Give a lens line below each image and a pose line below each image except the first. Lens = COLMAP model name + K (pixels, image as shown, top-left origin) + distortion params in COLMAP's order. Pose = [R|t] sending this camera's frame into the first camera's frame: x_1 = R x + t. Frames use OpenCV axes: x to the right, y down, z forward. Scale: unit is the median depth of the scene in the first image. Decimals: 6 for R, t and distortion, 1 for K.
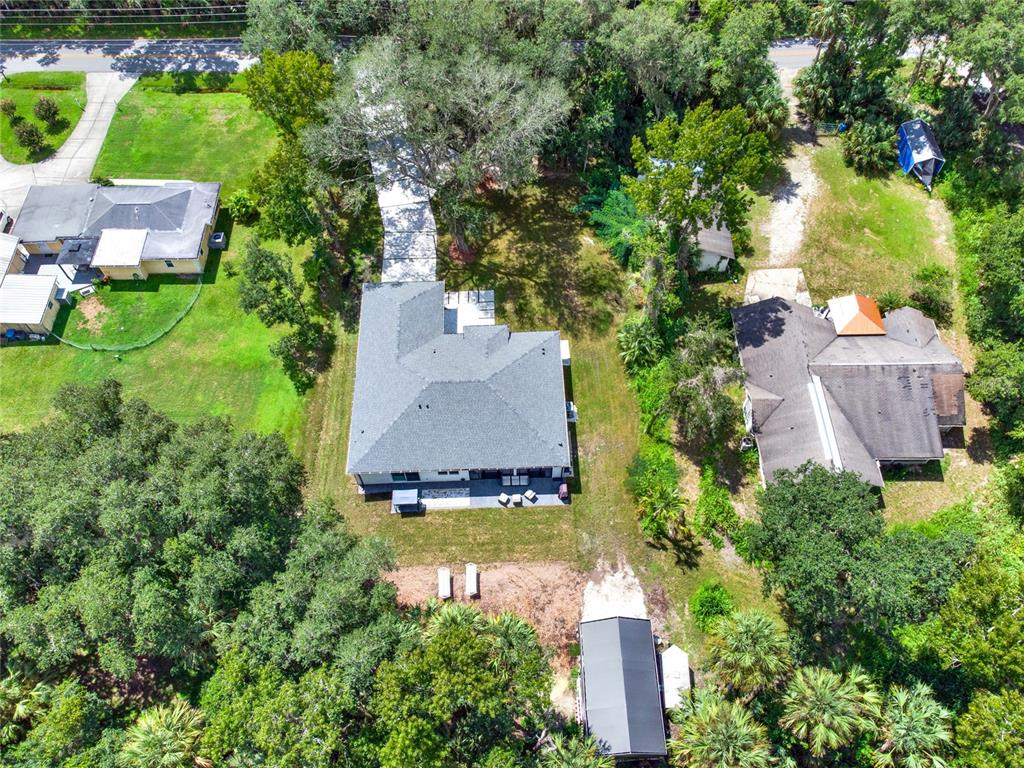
lens RADIAL K [[768.1, 0, 516.0], [0, 768.1, 384.8], [0, 0, 1]] dist [0.008811, 0.008849]
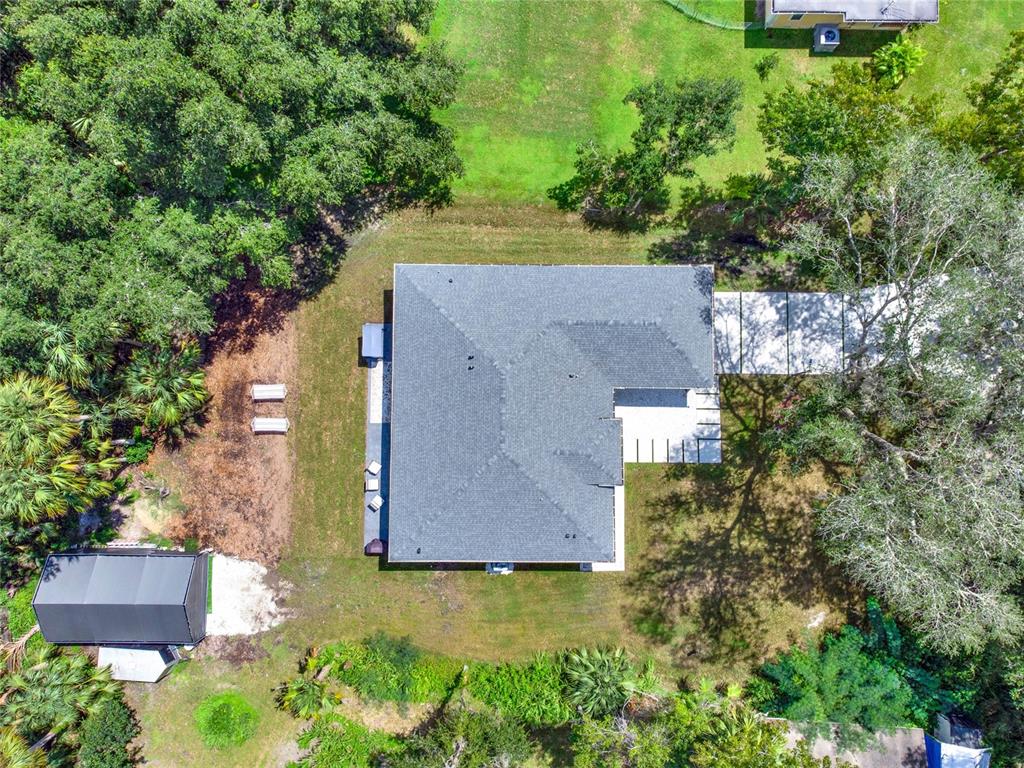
lens RADIAL K [[768.1, 0, 512.4], [0, 768.1, 384.8], [0, 0, 1]] dist [0.008811, 0.008849]
pose [[-0.039763, 0.997166, -0.063862, -0.046905], [-0.851464, -0.000368, 0.524413, -0.317132], [0.522904, 0.075228, 0.849066, 0.347556]]
